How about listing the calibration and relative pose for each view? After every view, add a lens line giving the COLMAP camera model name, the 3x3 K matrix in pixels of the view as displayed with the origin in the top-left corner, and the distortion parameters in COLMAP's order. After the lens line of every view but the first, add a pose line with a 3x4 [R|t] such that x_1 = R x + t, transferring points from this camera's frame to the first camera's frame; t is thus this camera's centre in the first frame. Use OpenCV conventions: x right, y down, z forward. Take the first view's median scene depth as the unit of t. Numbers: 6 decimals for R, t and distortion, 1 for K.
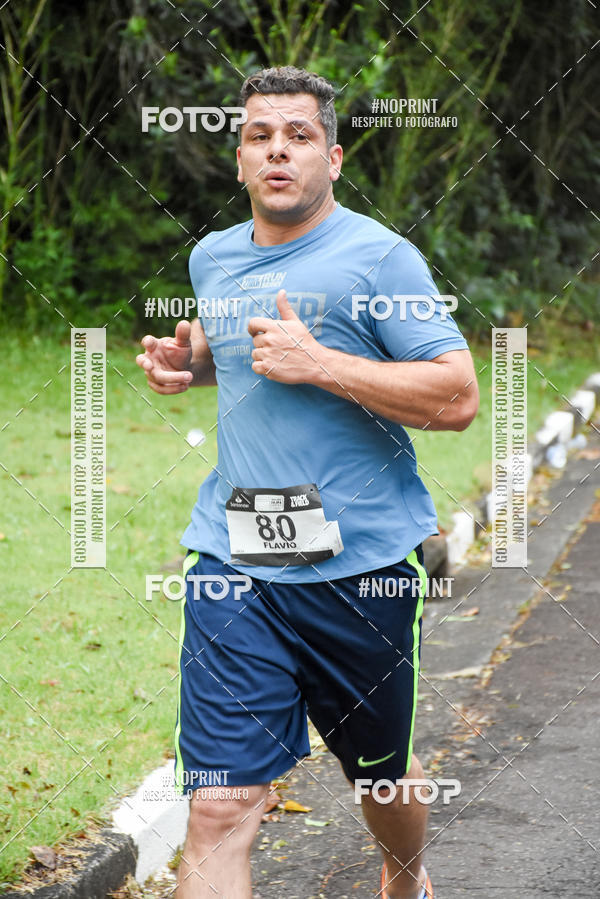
lens RADIAL K [[3490.2, 0, 300.0], [0, 3490.2, 449.5], [0, 0, 1]] dist [1.530769, 3.039598]
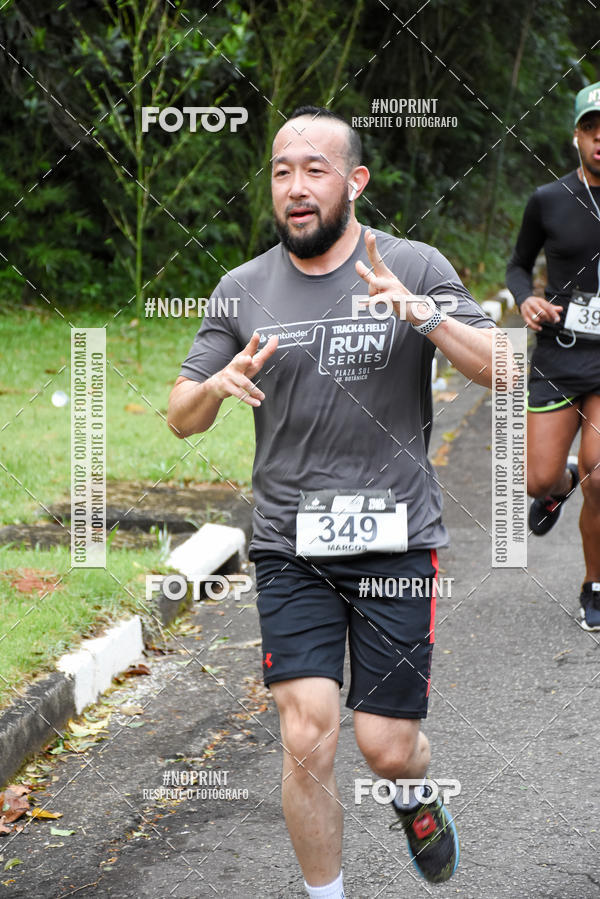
lens RADIAL K [[2932.2, 0, 304.8], [0, 2932.2, 450.0], [0, 0, 1]] dist [1.162494, 0.133139]
pose [[0.999094, -0.042550, 0.001061, 0.044011], [0.042512, 0.998802, 0.024214, -0.006889], [-0.002090, -0.024147, 0.999706, 0.132013]]
